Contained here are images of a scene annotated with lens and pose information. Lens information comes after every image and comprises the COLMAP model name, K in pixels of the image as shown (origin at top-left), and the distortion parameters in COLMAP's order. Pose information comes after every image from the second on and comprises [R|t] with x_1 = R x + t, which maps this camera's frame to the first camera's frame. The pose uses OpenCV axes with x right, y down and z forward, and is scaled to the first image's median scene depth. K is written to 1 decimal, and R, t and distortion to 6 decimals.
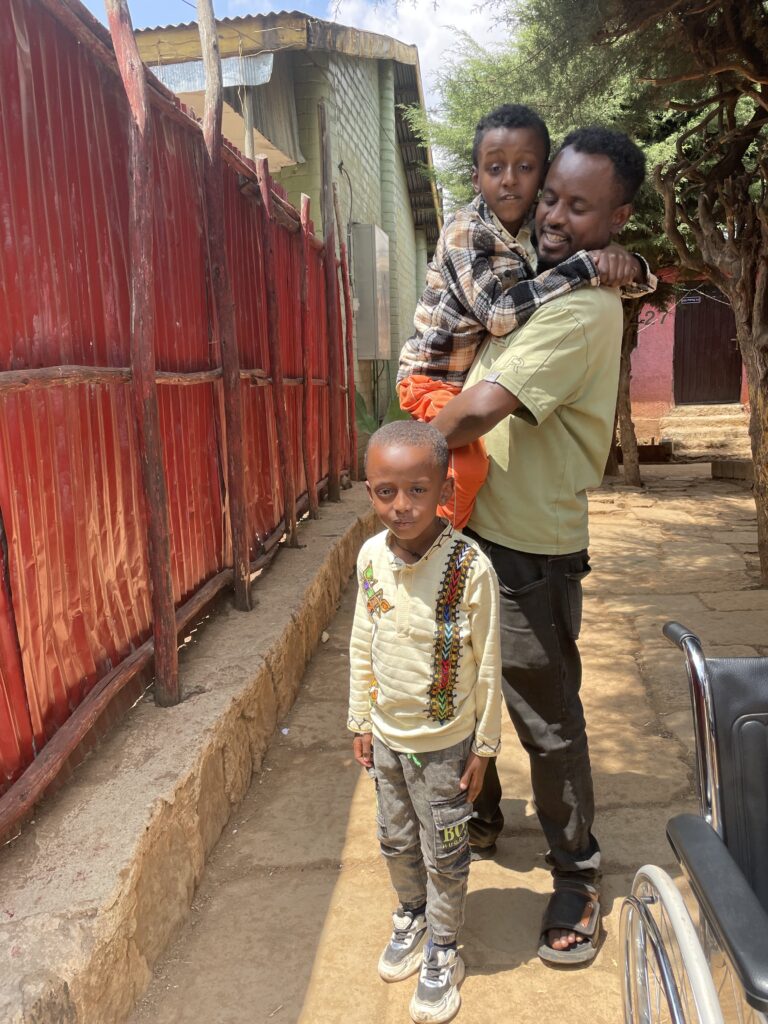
lens RADIAL K [[789.1, 0, 386.0], [0, 789.1, 513.7], [0, 0, 1]] dist [0.001516, -0.008803]
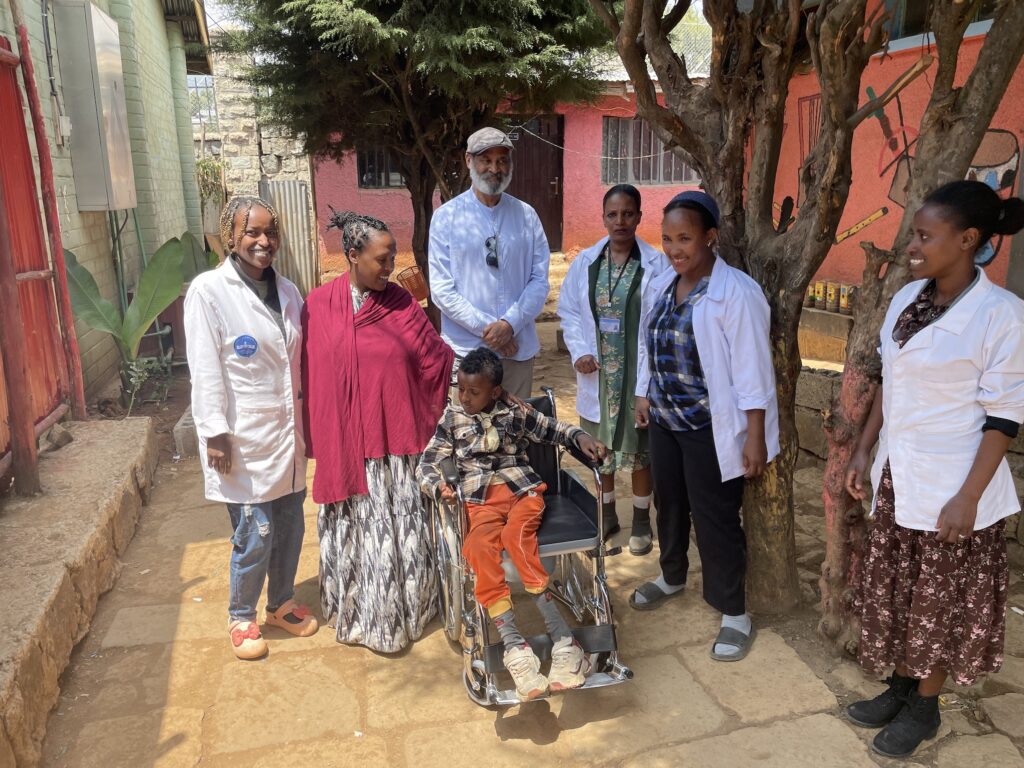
lens RADIAL K [[789.1, 0, 513.2], [0, 789.1, 382.1], [0, 0, 1]] dist [0.001516, -0.008803]
pose [[0.913617, -0.072233, 0.400108, 0.021829], [0.047979, 0.996370, 0.070321, -0.084545], [-0.403735, -0.045049, 0.913766, 0.256214]]
